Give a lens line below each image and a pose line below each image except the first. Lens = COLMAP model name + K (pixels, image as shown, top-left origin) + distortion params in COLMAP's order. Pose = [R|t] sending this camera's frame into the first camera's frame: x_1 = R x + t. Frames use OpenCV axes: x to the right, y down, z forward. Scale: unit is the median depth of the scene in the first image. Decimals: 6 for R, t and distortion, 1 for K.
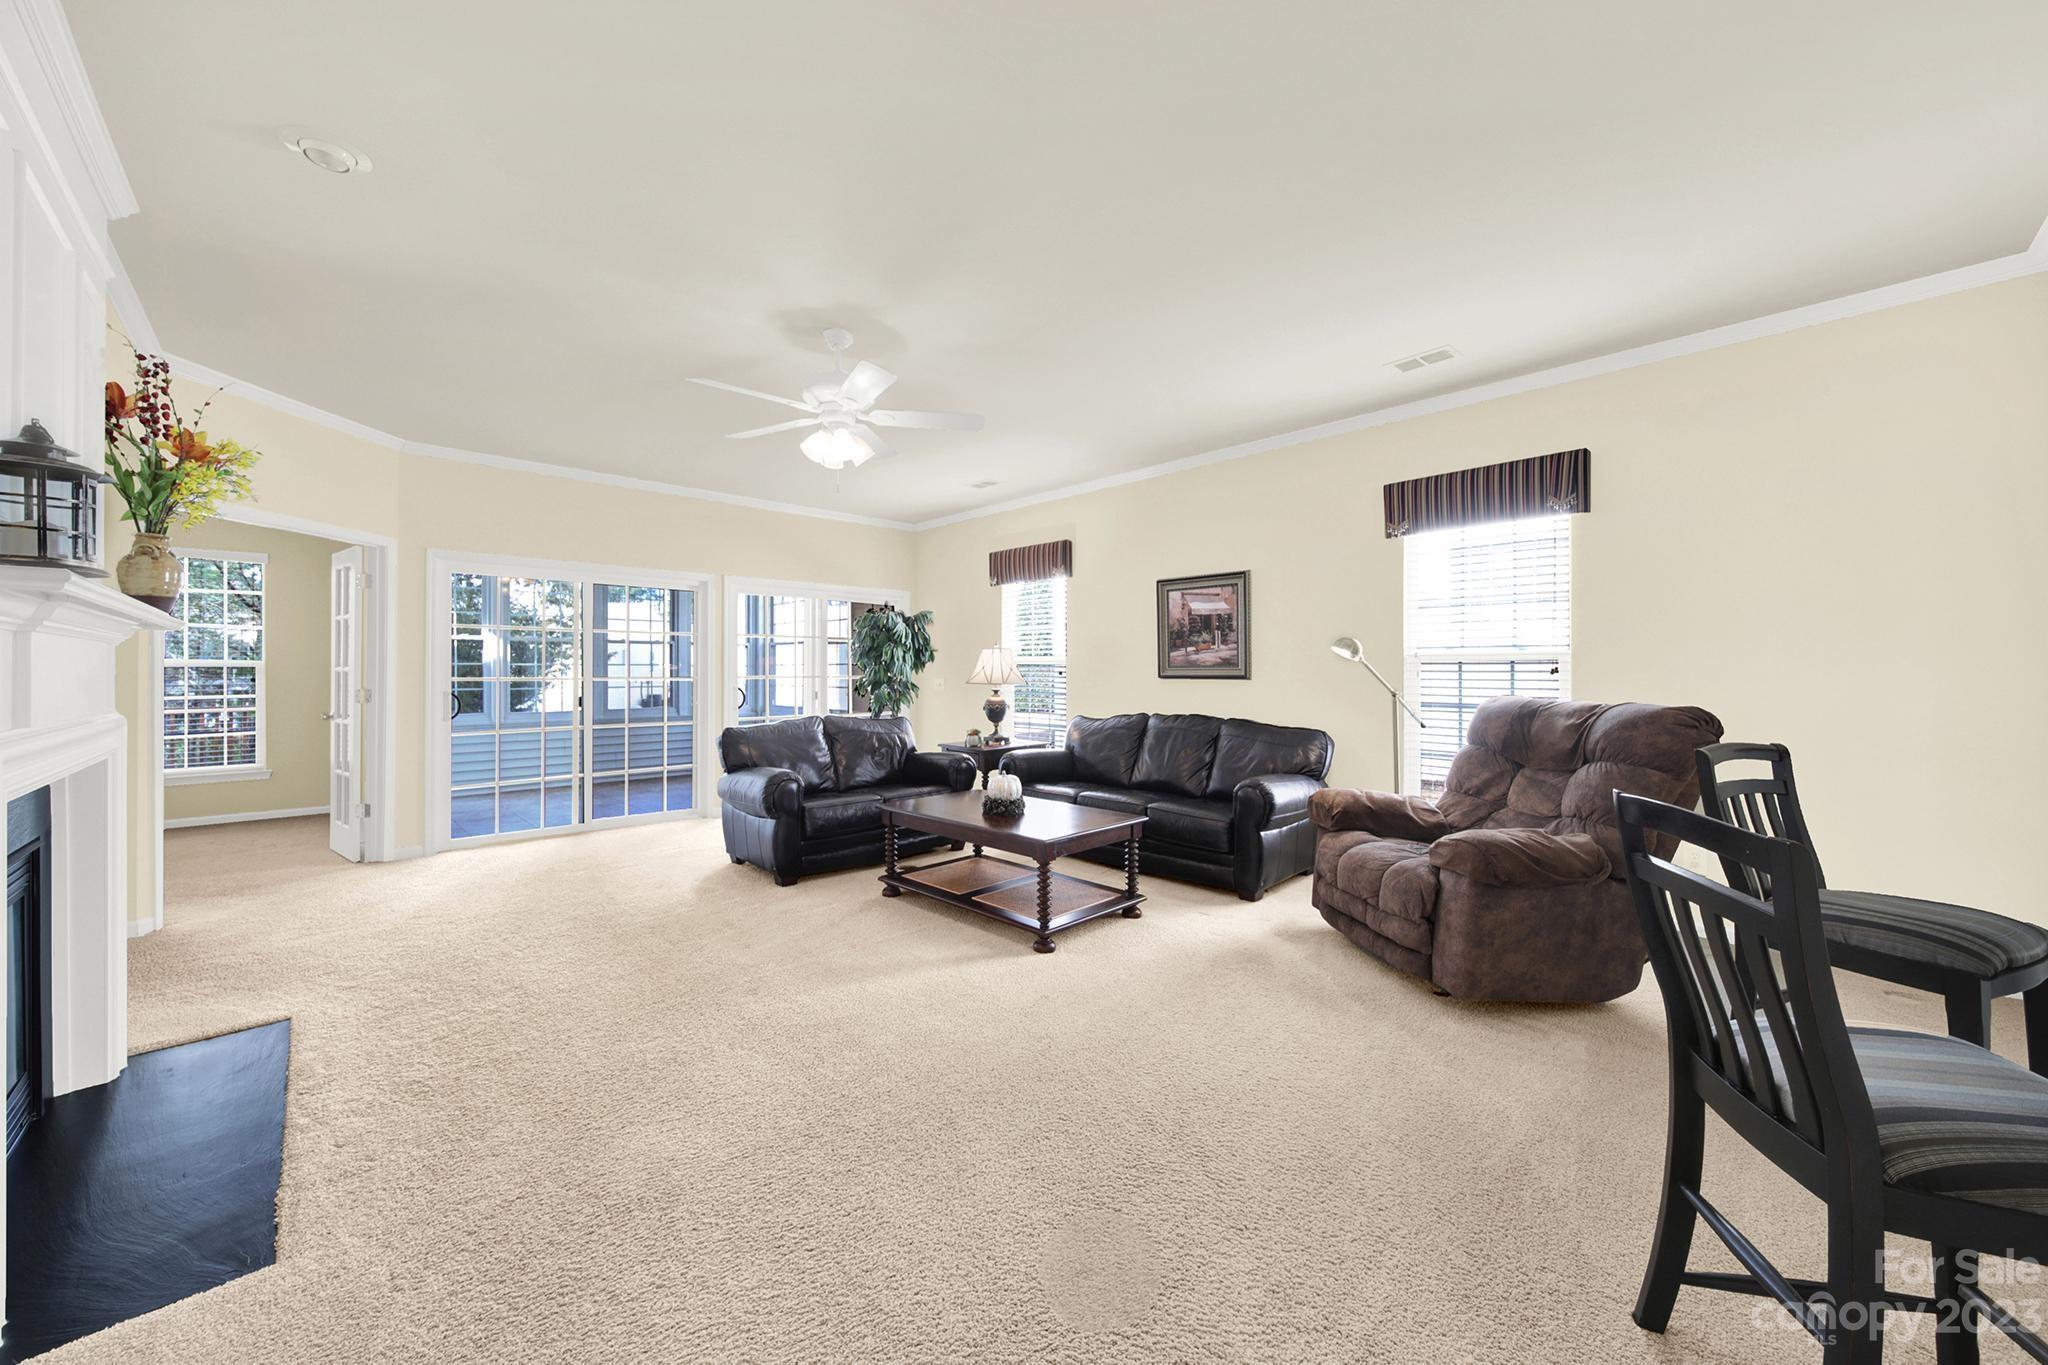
lens RADIAL K [[757.6, 0, 1012.1], [0, 757.6, 668.5], [0, 0, 1]] dist [0.008143, -0.000210]
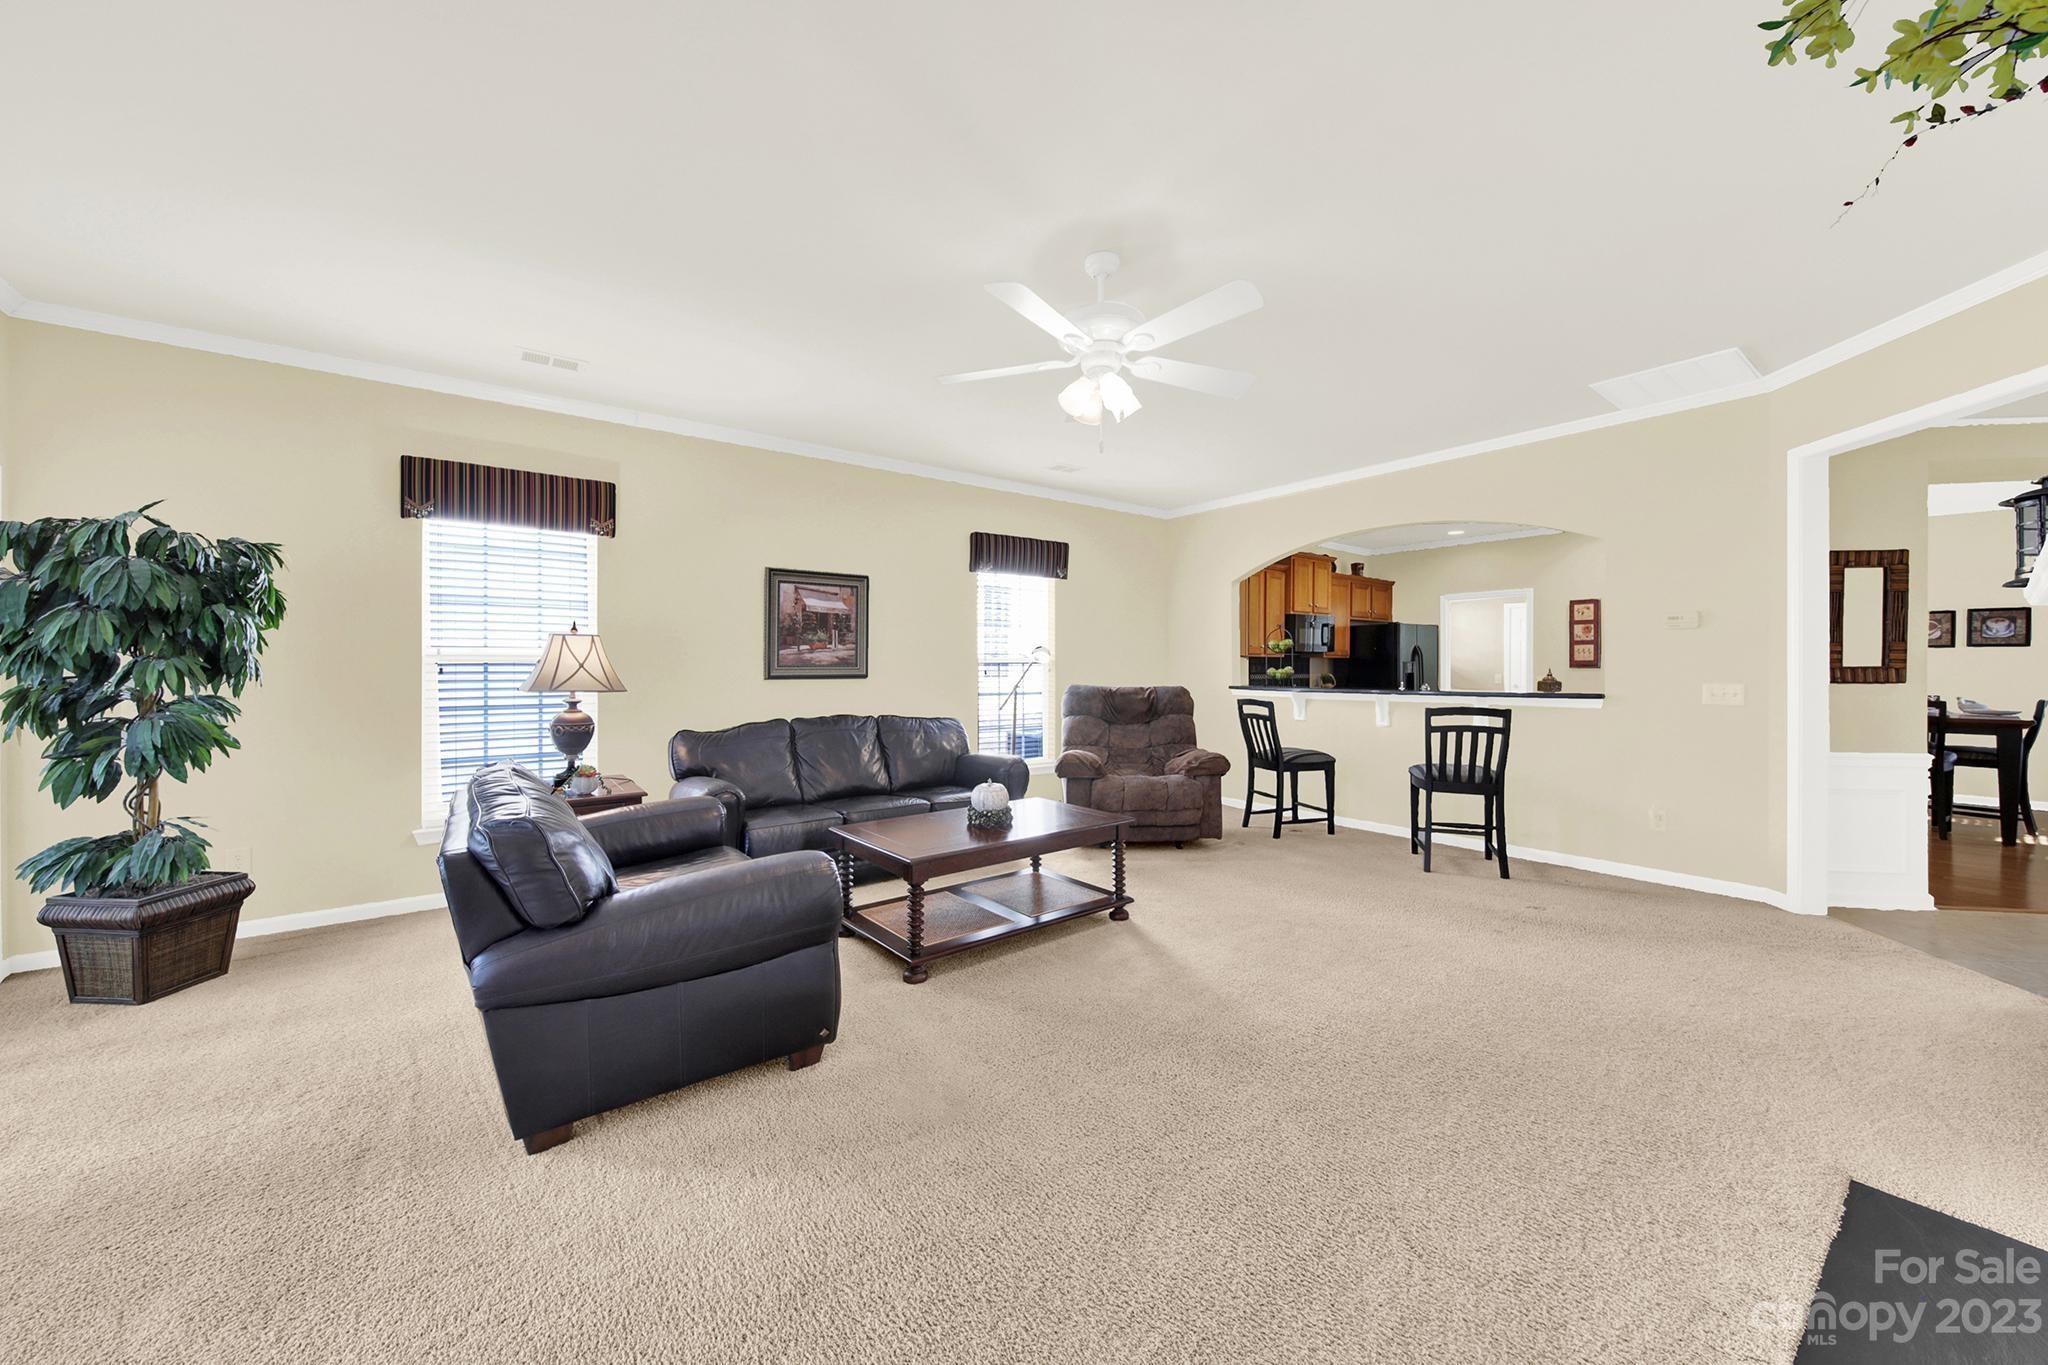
lens RADIAL K [[752.3, 0, 1011.4], [0, 752.3, 669.7], [0, 0, 1]] dist [0.001836, -0.001062]
pose [[0.112953, 0.004287, 0.993591, -0.666679], [-0.004281, 0.999984, -0.003828, 0.004692], [-0.993591, -0.003821, 0.112970, 0.637380]]
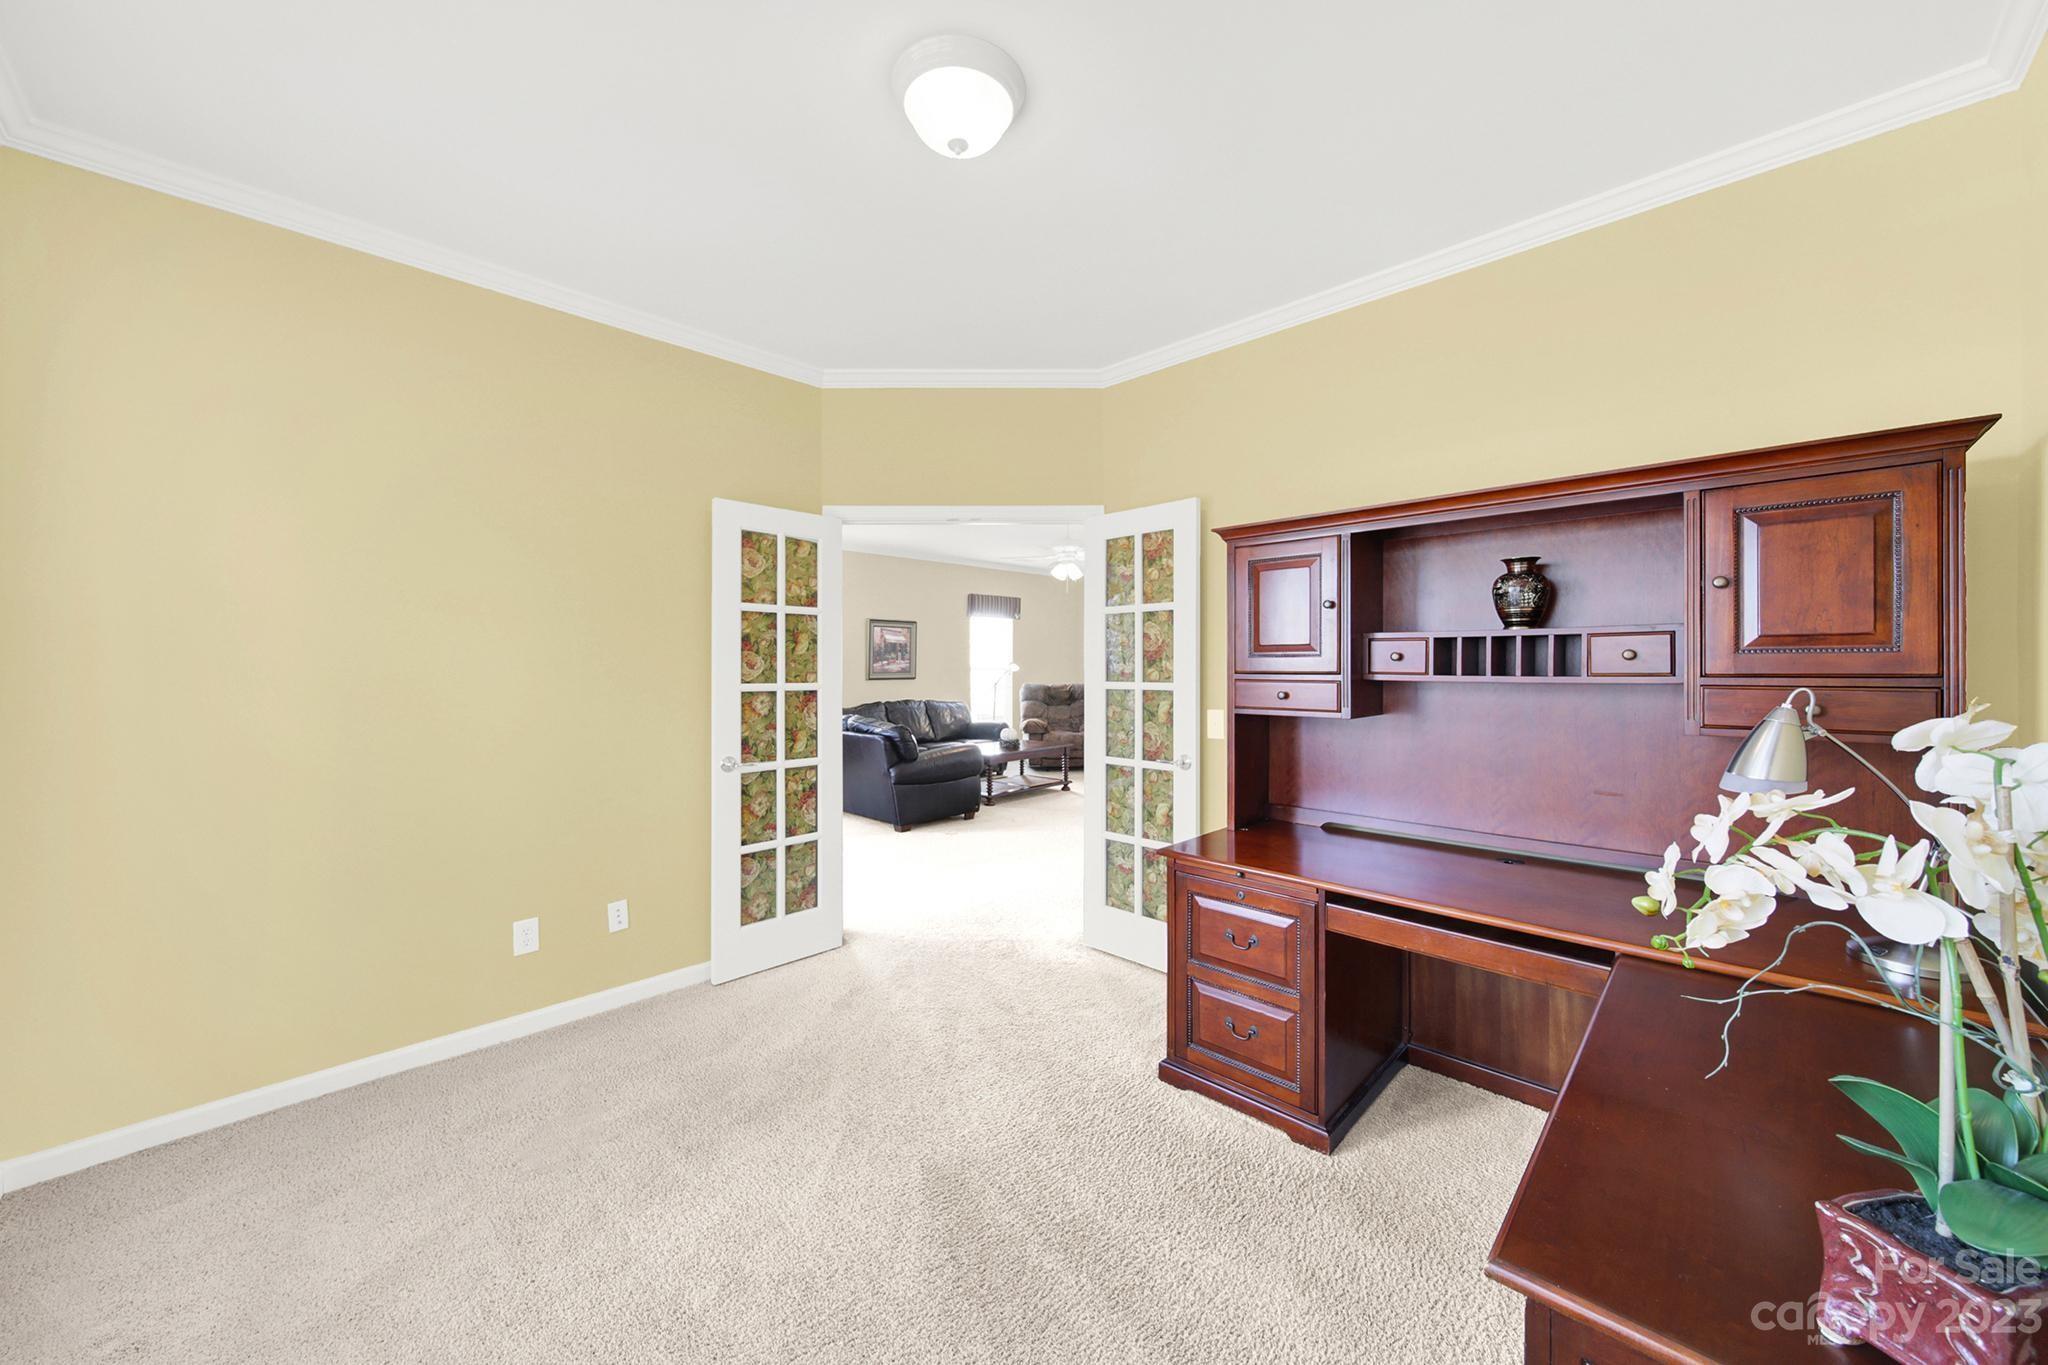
lens RADIAL K [[752.3, 0, 1024.7], [0, 752.3, 673.8], [0, 0, 1]] dist [0.001836, -0.001062]
pose [[-0.046284, -0.003687, 0.998922, -1.453175], [-0.000525, 0.999993, 0.003666, -0.006422], [-0.998928, -0.000354, -0.046285, 0.766633]]
